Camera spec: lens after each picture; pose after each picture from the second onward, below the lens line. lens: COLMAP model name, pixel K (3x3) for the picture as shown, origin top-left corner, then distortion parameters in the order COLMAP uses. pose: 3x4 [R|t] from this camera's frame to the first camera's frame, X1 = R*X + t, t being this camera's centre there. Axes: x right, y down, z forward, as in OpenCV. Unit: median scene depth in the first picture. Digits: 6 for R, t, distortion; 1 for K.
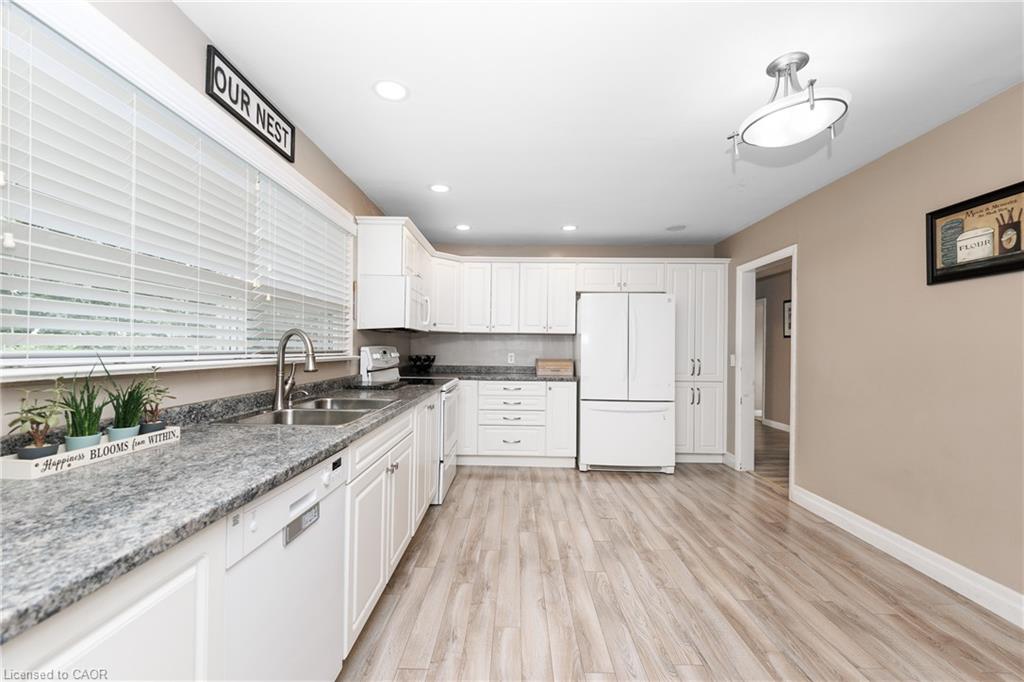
lens RADIAL K [[424.1, 0, 512.8], [0, 424.1, 341.8], [0, 0, 1]] dist [0.006403, -0.004027]
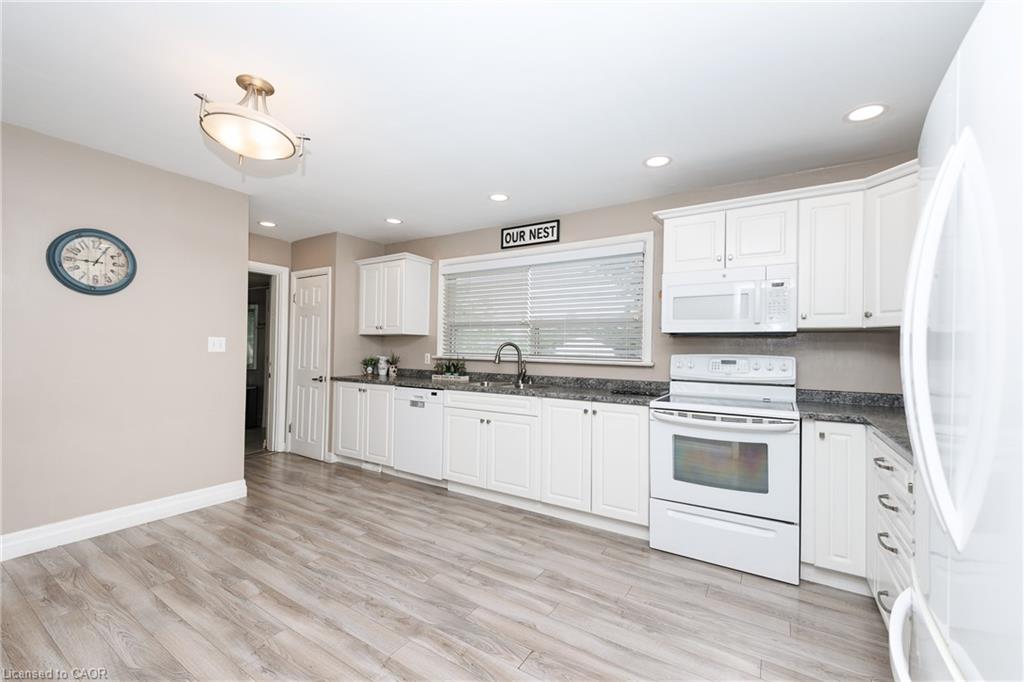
lens RADIAL K [[424.1, 0, 507.8], [0, 424.1, 339.6], [0, 0, 1]] dist [0.006403, -0.004027]
pose [[-0.537011, -0.041083, -0.842574, 0.920151], [-0.012264, 0.999088, -0.040899, 0.029710], [0.843486, -0.011630, -0.537025, 1.634064]]
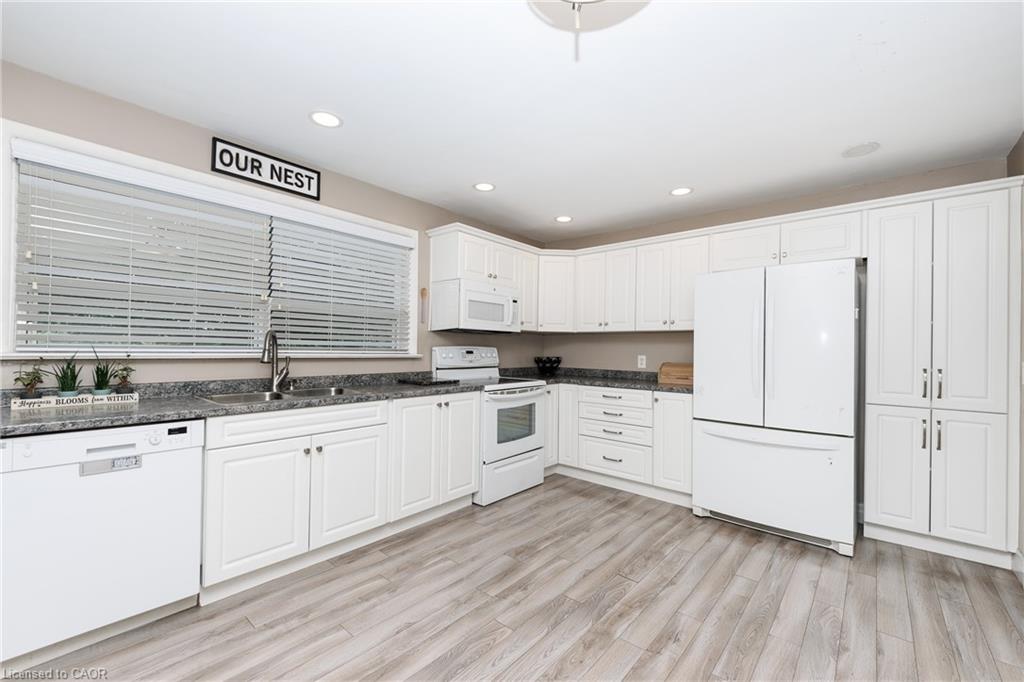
lens RADIAL K [[424.1, 0, 510.6], [0, 424.1, 343.3], [0, 0, 1]] dist [0.006403, -0.004027]
pose [[0.762336, -0.007144, -0.647142, 0.703561], [0.001953, 0.999960, -0.008738, 0.017725], [0.647178, 0.005398, 0.762320, 0.384919]]
